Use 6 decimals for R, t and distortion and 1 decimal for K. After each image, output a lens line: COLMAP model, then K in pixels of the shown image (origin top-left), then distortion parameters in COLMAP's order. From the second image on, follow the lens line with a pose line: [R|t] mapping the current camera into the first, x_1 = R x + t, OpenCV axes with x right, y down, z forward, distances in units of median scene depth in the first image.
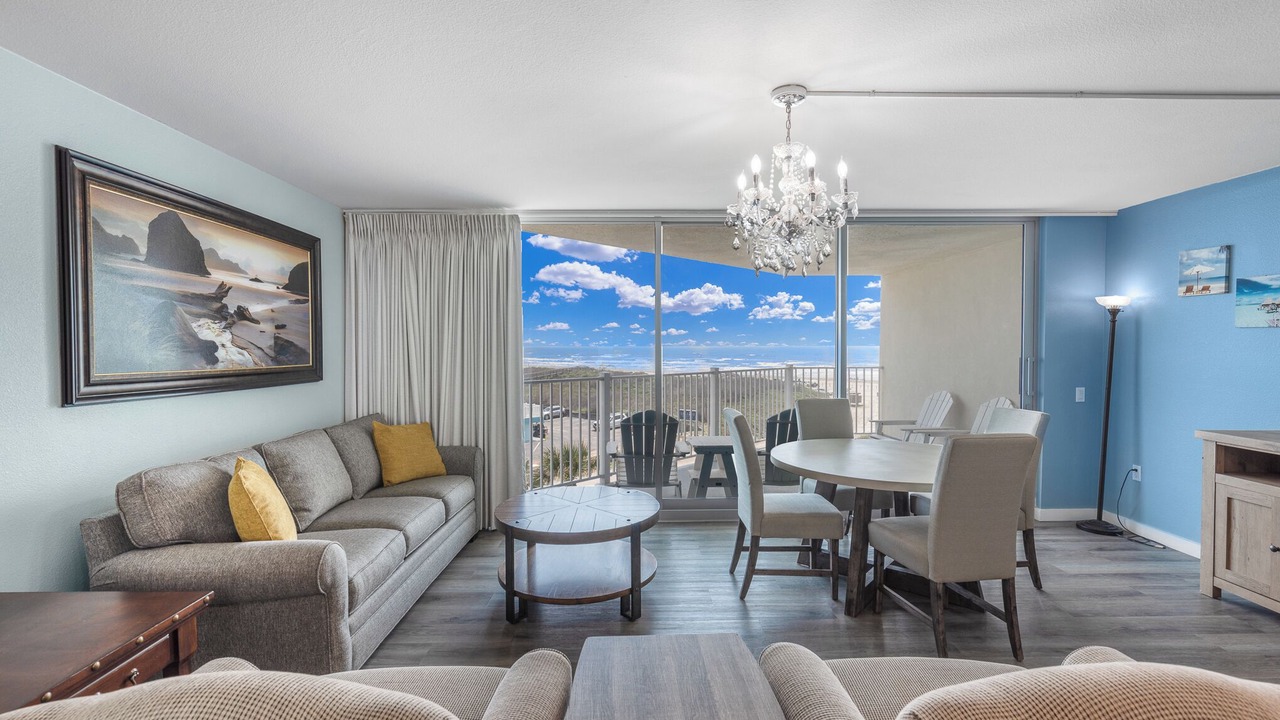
lens RADIAL K [[568.1, 0, 634.9], [0, 568.1, 356.8], [0, 0, 1]] dist [0.013304, -0.001403]
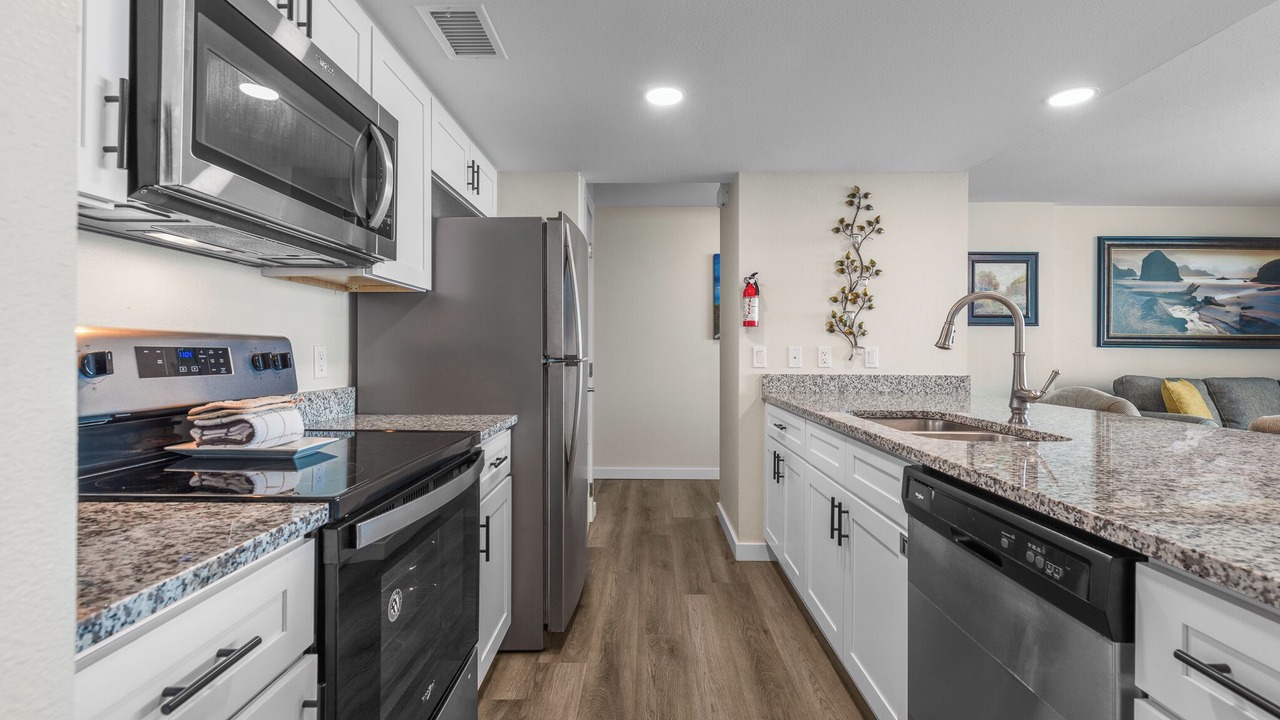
lens RADIAL K [[568.1, 0, 648.9], [0, 568.1, 348.4], [0, 0, 1]] dist [0.013304, -0.001403]
pose [[0.007194, 0.000135, -0.999974, 0.978466], [-0.021275, 0.999774, -0.000018, 0.097068], [0.999748, 0.021275, 0.007196, -0.623837]]
